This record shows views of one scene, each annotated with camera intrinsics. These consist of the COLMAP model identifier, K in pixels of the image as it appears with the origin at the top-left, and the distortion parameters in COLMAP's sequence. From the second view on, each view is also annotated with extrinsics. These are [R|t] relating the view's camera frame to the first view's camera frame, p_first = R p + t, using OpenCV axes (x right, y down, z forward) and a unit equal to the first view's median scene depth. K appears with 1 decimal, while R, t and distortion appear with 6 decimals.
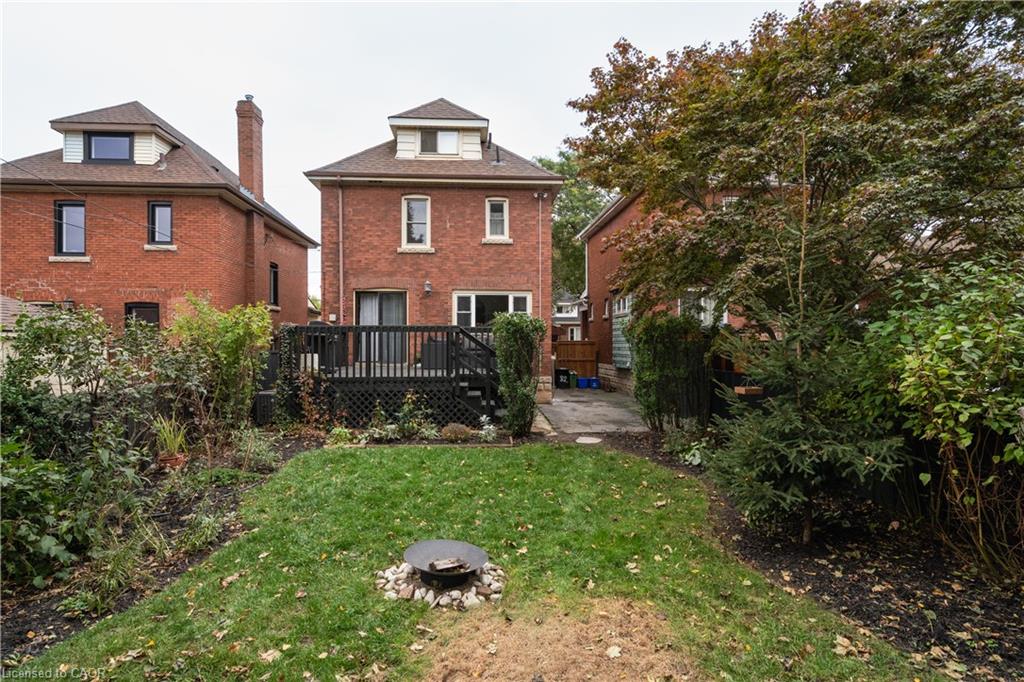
lens RADIAL K [[543.4, 0, 511.0], [0, 543.4, 343.7], [0, 0, 1]] dist [-0.000902, 0.000093]
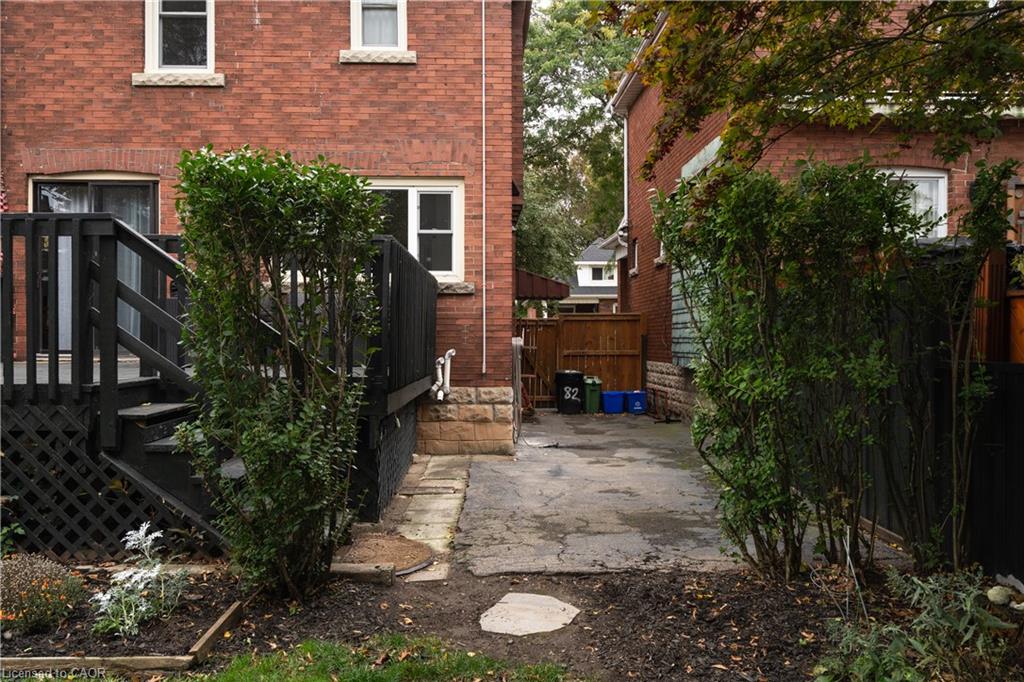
lens RADIAL K [[824.8, 0, 511.9], [0, 824.8, 339.3], [0, 0, 1]] dist [-0.002959, 0.001260]
pose [[0.999312, -0.001876, -0.037047, 0.098677], [0.001823, 0.999997, -0.001457, 0.025536], [0.037050, 0.001389, 0.999312, 0.383860]]
